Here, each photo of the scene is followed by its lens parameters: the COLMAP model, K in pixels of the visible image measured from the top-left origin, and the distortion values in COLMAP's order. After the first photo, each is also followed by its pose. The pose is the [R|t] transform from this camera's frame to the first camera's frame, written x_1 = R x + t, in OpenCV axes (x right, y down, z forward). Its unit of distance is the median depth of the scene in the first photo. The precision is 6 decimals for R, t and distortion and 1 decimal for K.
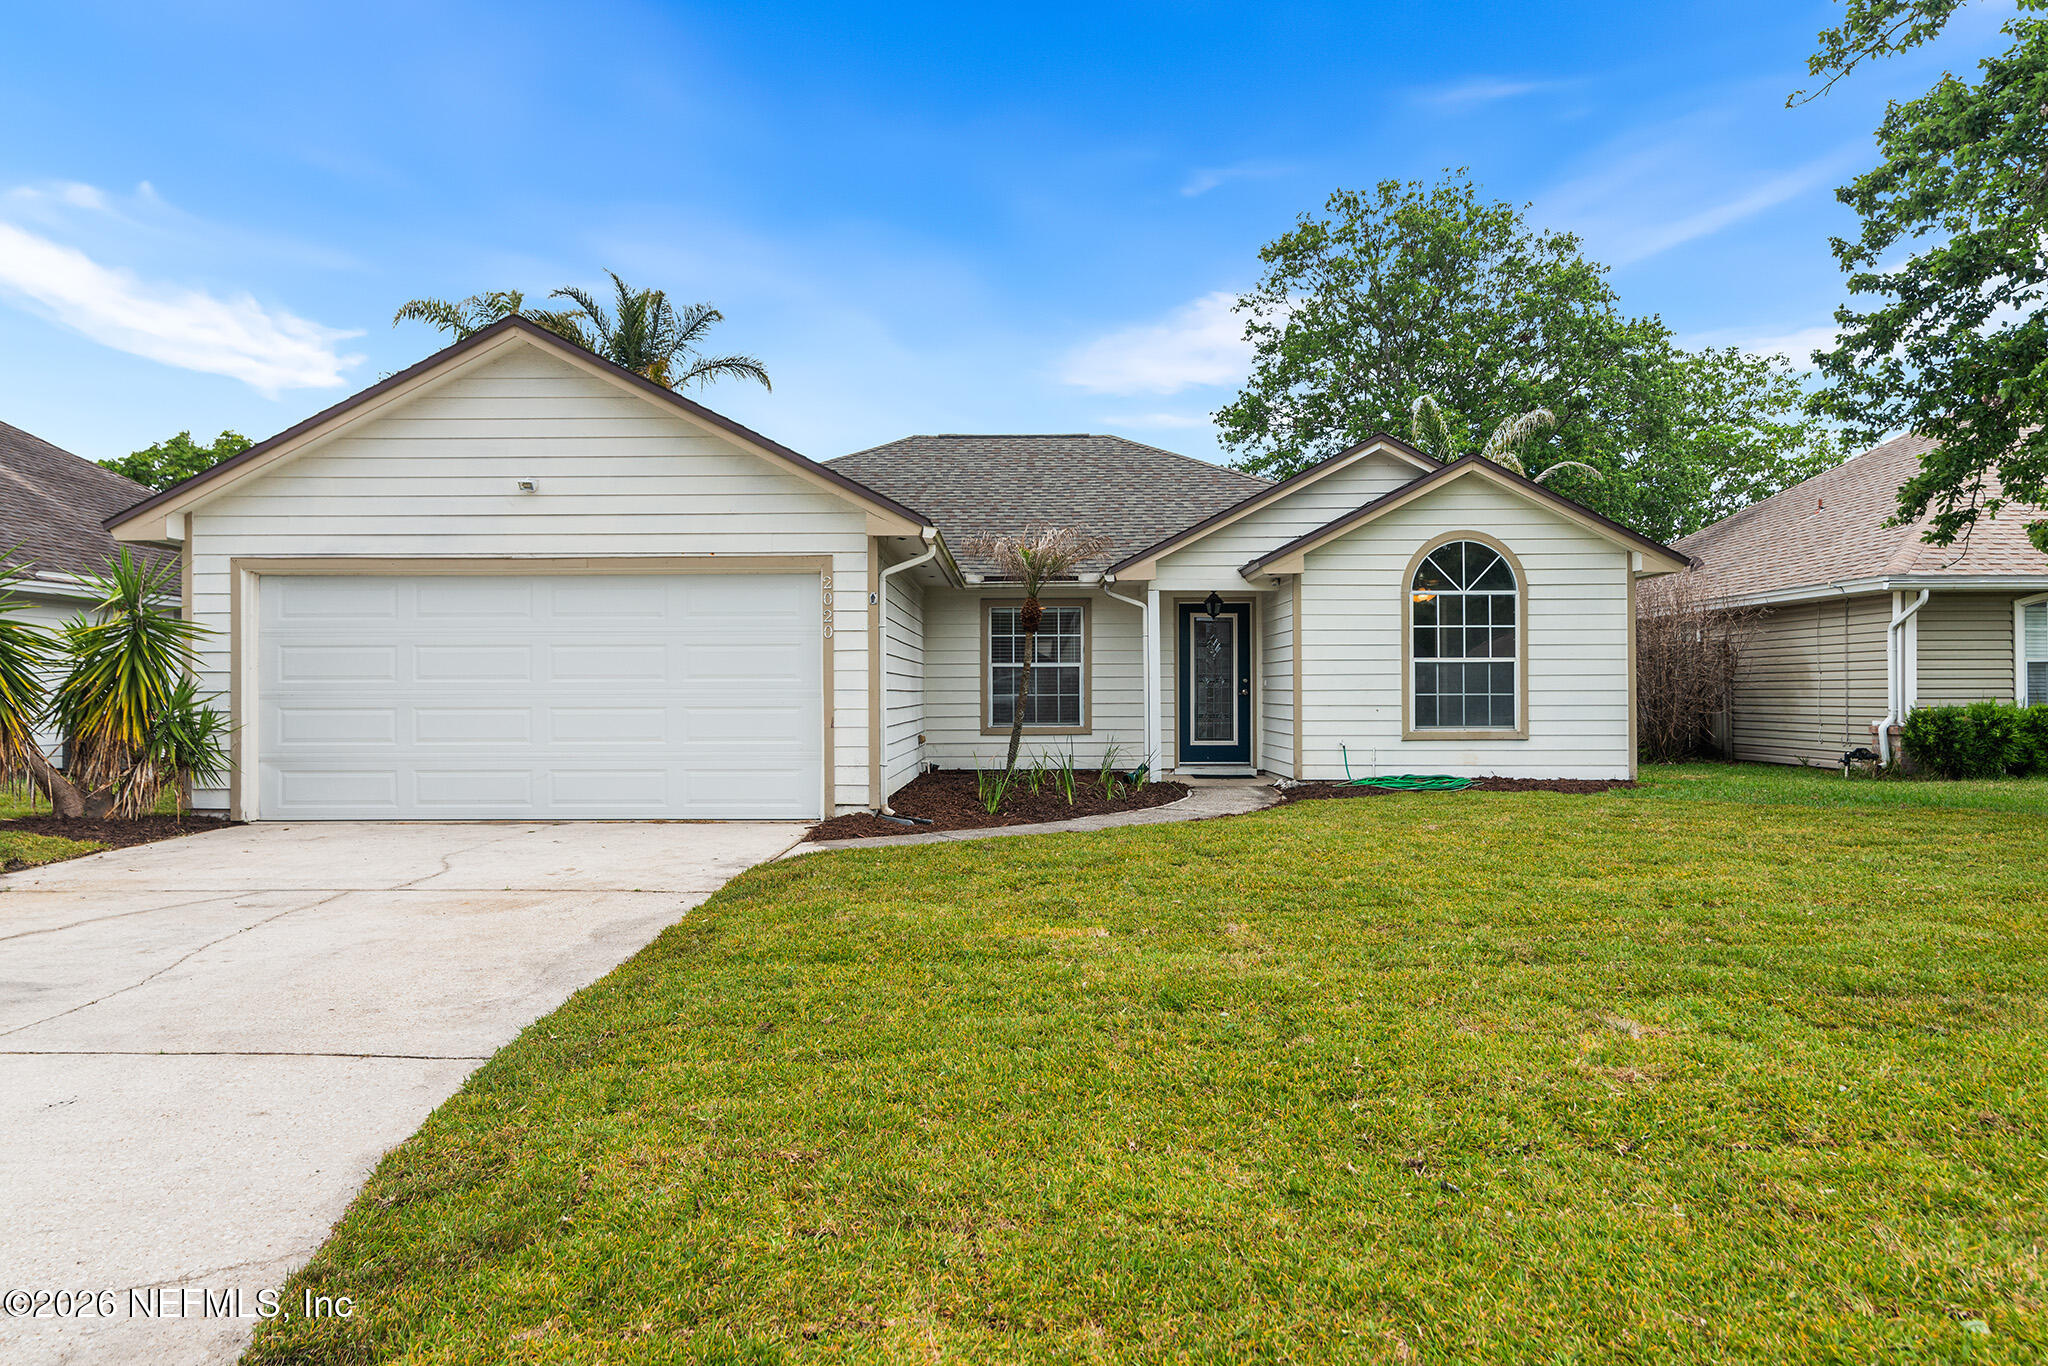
lens RADIAL K [[1316.6, 0, 1024.0], [0, 1316.6, 683.0], [0, 0, 1]] dist [-0.002421, 0.000199]
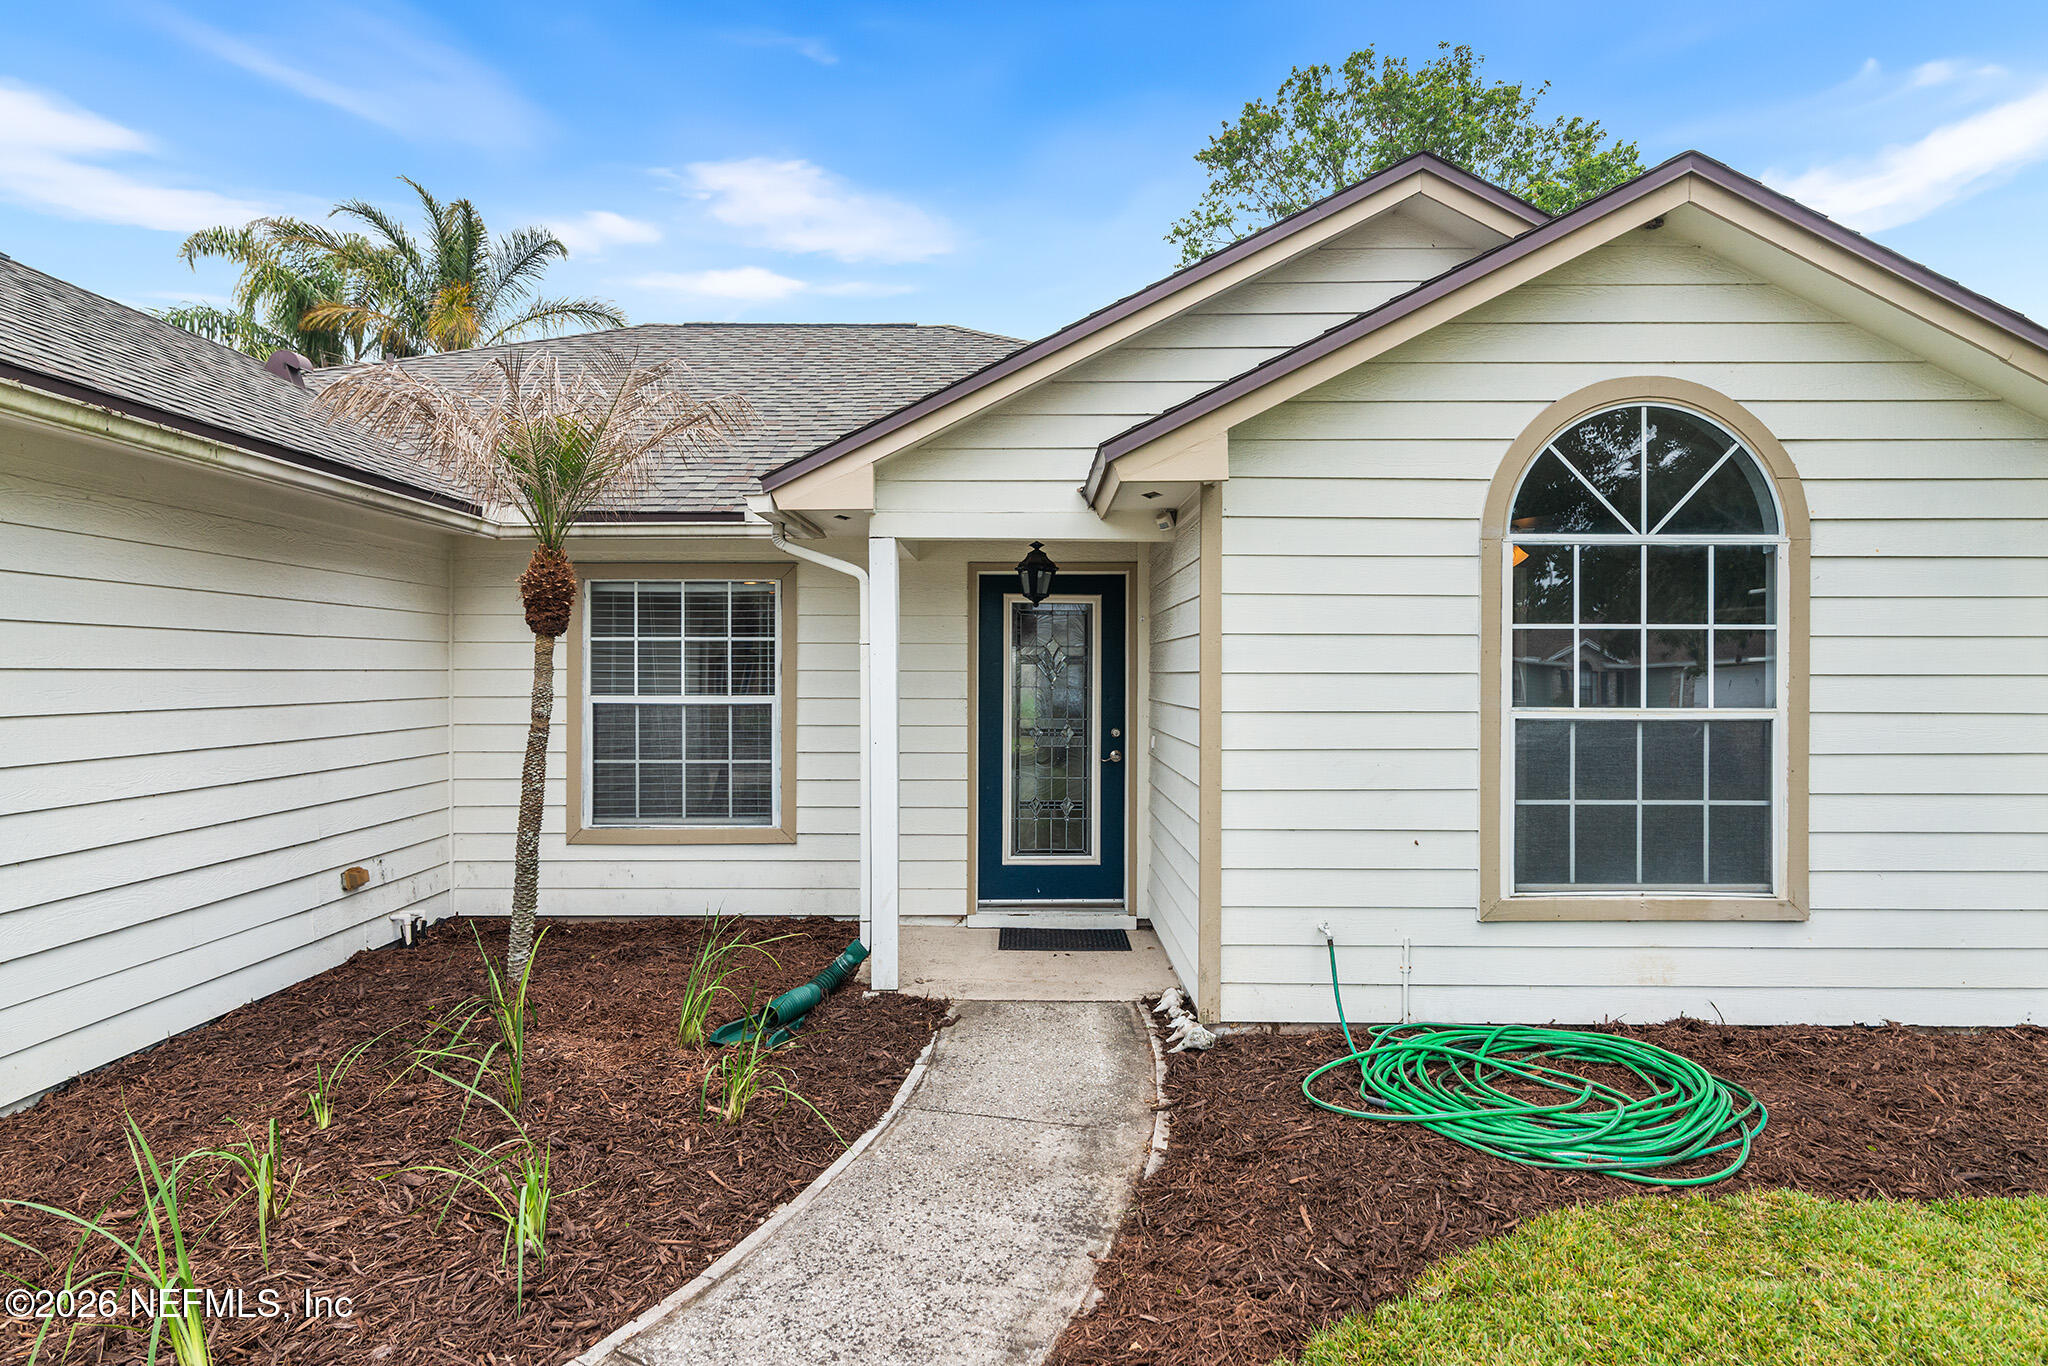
lens RADIAL K [[1117.8, 0, 1024.0], [0, 1117.8, 683.0], [0, 0, 1]] dist [0.014102, -0.000286]
pose [[0.999942, 0.006290, 0.008794, 0.149845], [-0.006402, 0.999898, 0.012762, -0.029535], [-0.008712, -0.012818, 0.999880, 0.671770]]
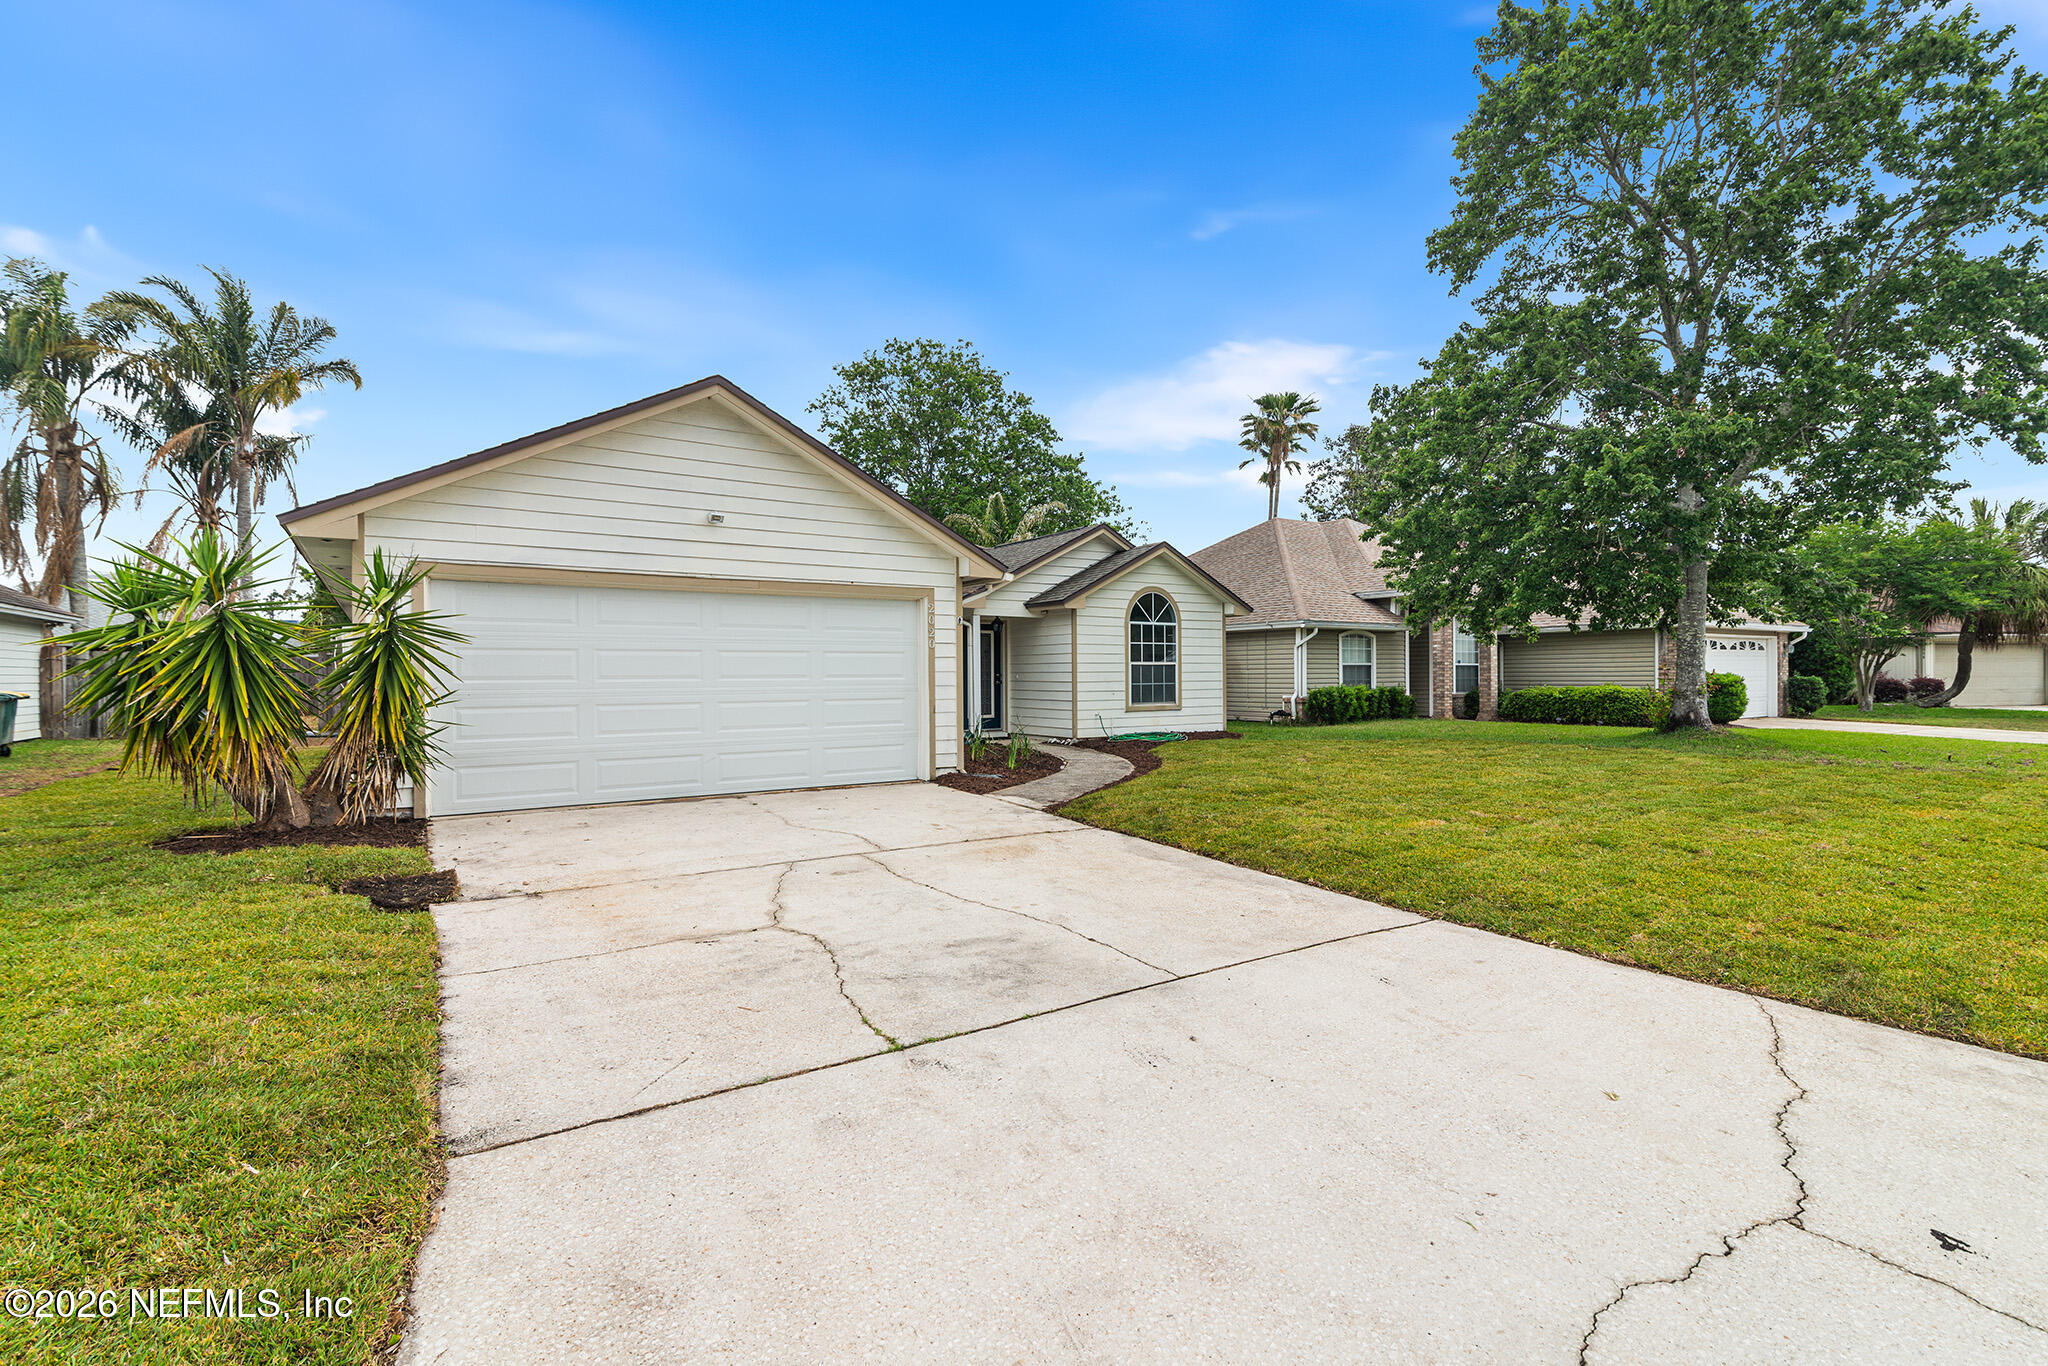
lens RADIAL K [[932.9, 0, 1024.5], [0, 932.9, 677.3], [0, 0, 1]] dist [0.012987, -0.000941]
pose [[0.829789, -0.003596, 0.558066, -0.469210], [-0.000674, 0.999972, 0.007446, -0.008249], [-0.558077, -0.006555, 0.829763, 0.100375]]
